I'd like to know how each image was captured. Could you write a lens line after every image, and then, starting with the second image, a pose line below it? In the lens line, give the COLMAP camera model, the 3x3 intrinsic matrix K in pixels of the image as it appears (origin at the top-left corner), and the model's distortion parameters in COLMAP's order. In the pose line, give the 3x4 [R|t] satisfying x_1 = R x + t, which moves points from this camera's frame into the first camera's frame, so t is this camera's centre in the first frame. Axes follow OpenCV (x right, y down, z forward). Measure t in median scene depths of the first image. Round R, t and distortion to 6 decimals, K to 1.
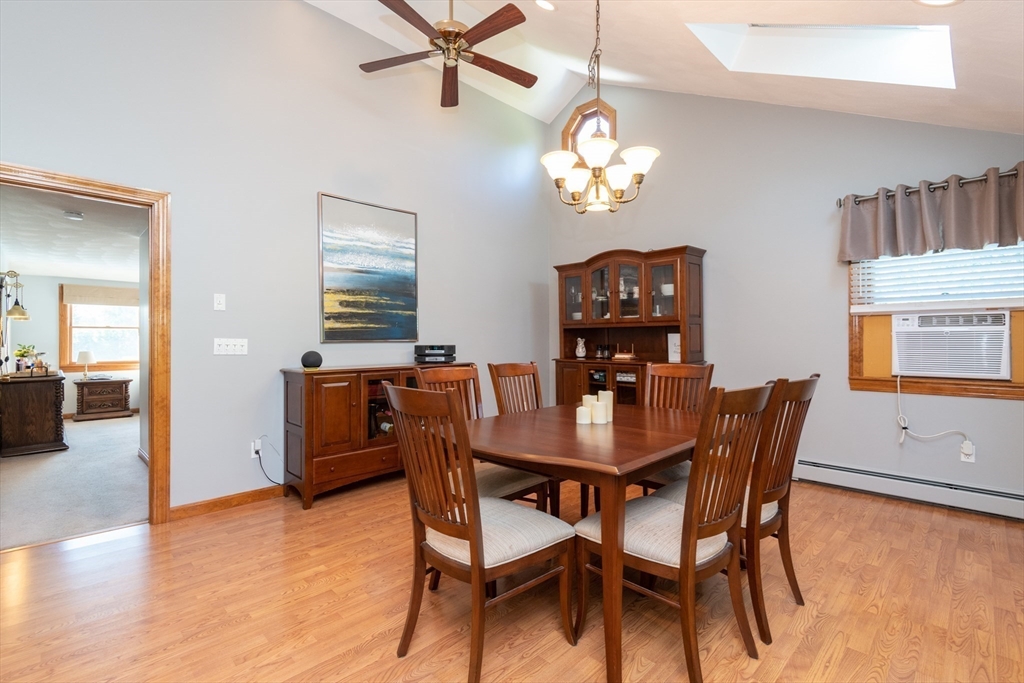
lens RADIAL K [[467.8, 0, 516.8], [0, 467.8, 337.4], [0, 0, 1]] dist [0.012804, -0.007251]
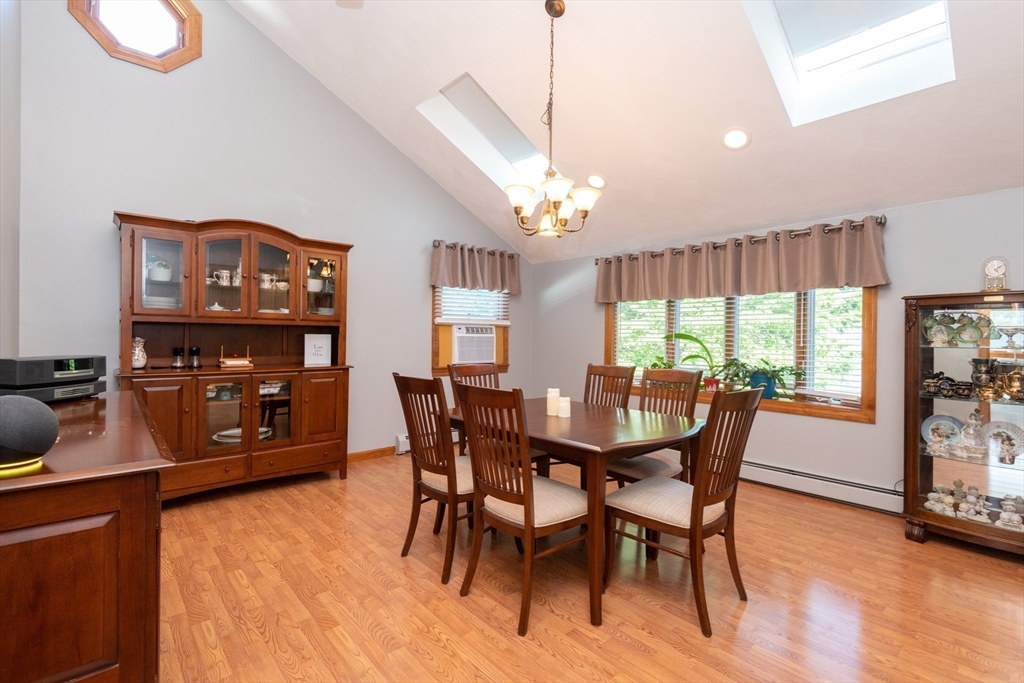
lens RADIAL K [[467.8, 0, 510.9], [0, 467.8, 341.0], [0, 0, 1]] dist [0.012804, -0.007251]
pose [[0.035584, -0.004878, 0.999355, -0.575598], [-0.016191, 0.999854, 0.005456, -0.006438], [-0.999236, -0.016375, 0.035500, 0.603198]]
